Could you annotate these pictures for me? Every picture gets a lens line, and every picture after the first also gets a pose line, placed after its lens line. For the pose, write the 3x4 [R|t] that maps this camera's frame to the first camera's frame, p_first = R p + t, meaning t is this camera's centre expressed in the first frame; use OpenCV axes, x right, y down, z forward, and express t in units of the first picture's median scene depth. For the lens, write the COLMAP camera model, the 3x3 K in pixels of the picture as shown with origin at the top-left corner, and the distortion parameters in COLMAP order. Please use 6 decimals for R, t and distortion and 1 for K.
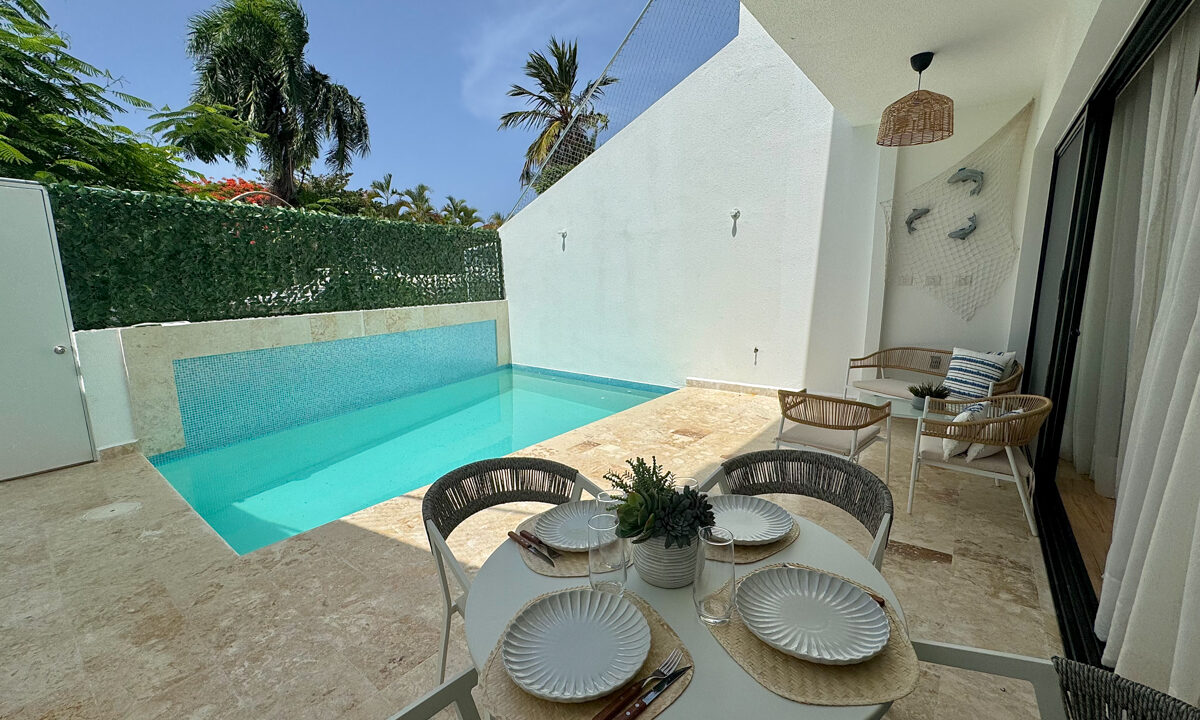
lens RADIAL K [[479.7, 0, 596.5], [0, 479.7, 359.2], [0, 0, 1]] dist [-0.000695, -0.000759]
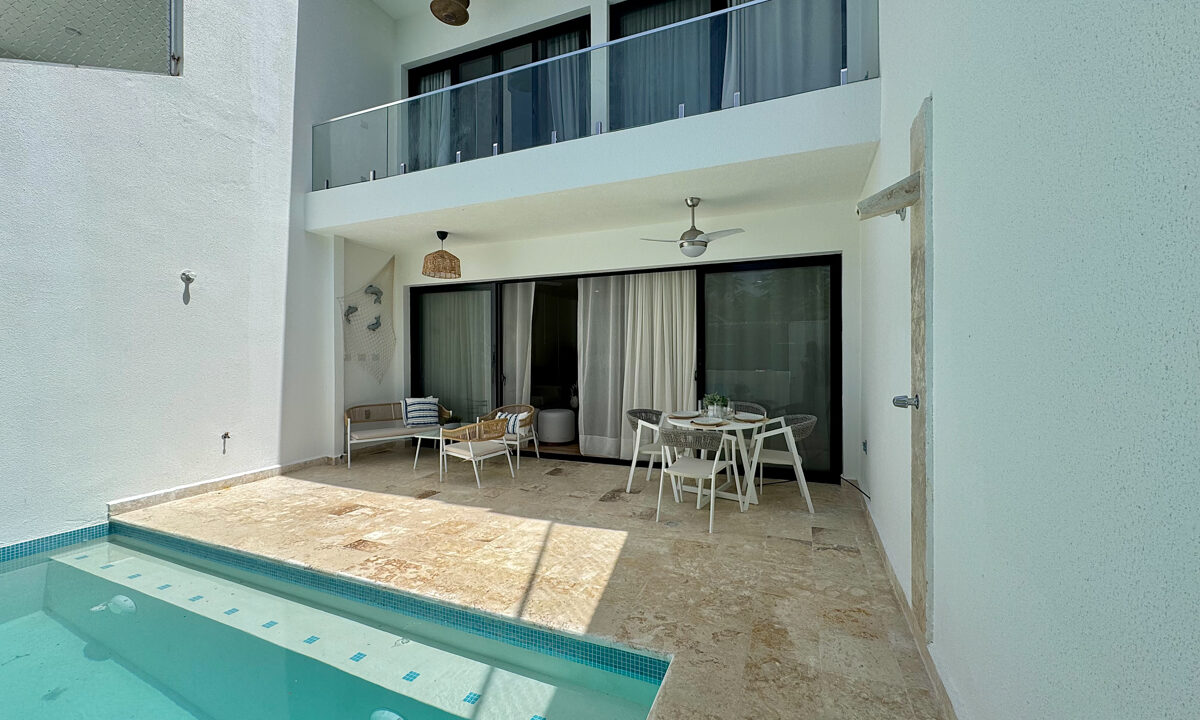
lens RADIAL K [[479.7, 0, 601.9], [0, 479.7, 358.4], [0, 0, 1]] dist [-0.000695, -0.000759]
pose [[-0.263507, 0.010541, 0.964600, -0.889244], [0.168654, 0.985043, 0.035308, -0.094332], [-0.949800, 0.171987, -0.261344, 0.723259]]
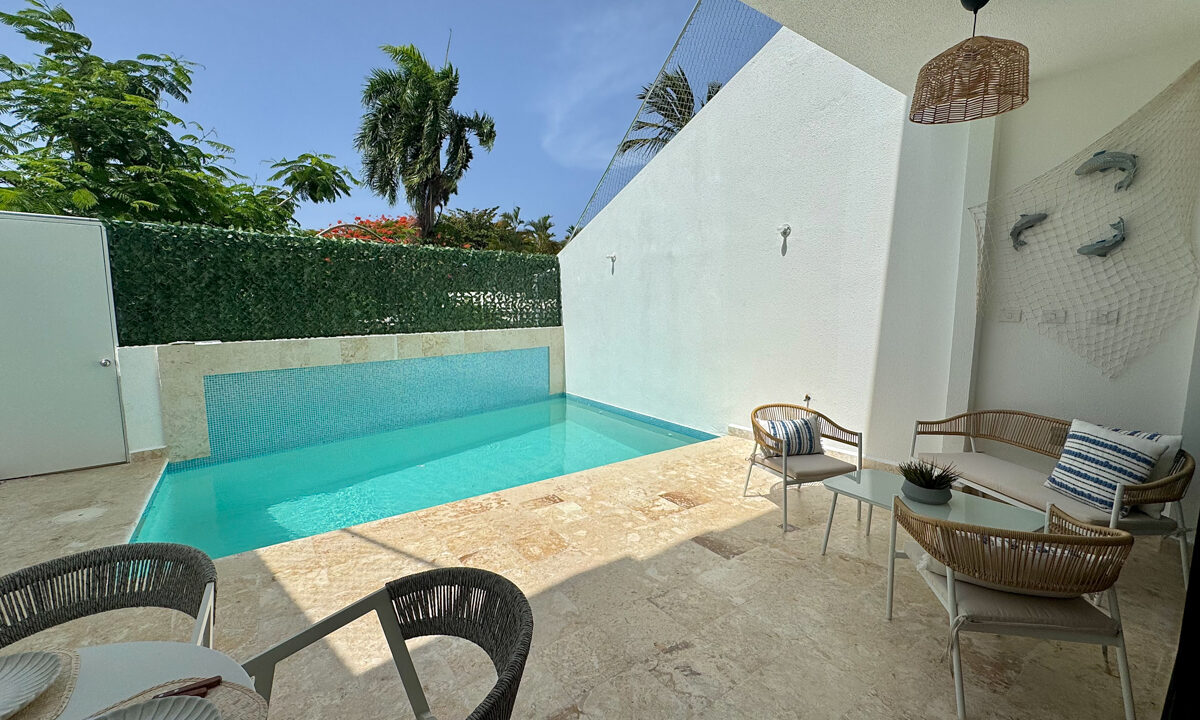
lens RADIAL K [[479.7, 0, 597.3], [0, 479.7, 359.8], [0, 0, 1]] dist [-0.000695, -0.000759]
pose [[0.961771, 0.043268, -0.270417, 0.271499], [-0.056657, 0.997514, -0.041901, -0.038339], [0.267931, 0.055620, 0.961831, 0.175513]]
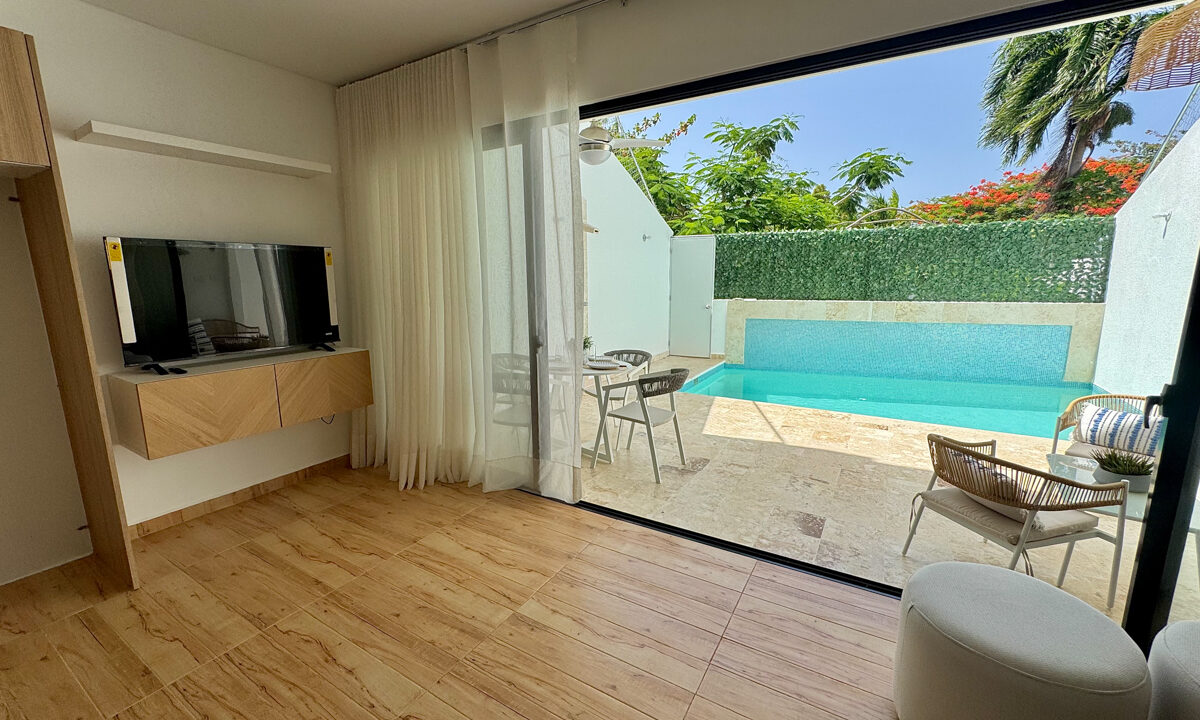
lens RADIAL K [[479.7, 0, 601.3], [0, 479.7, 356.5], [0, 0, 1]] dist [-0.000695, -0.000759]
pose [[0.126223, 0.177736, -0.975950, 0.937309], [-0.158652, 0.974772, 0.157002, -0.057451], [0.979233, 0.135019, 0.151237, 0.147176]]
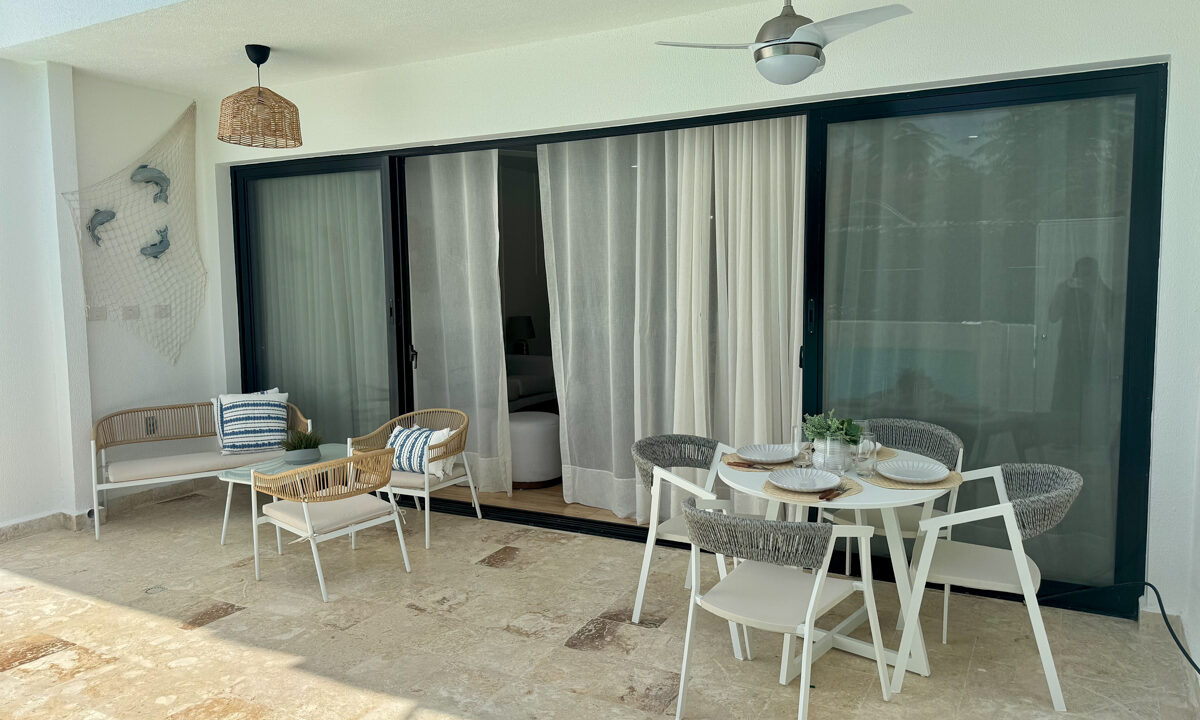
lens RADIAL K [[843.7, 0, 602.4], [0, 843.7, 362.7], [0, 0, 1]] dist [0.040251, -0.035169]
pose [[-0.165231, -0.079607, 0.983037, -0.681634], [0.179006, 0.977761, 0.109267, -0.108596], [-0.969874, 0.194024, -0.147307, 0.544734]]
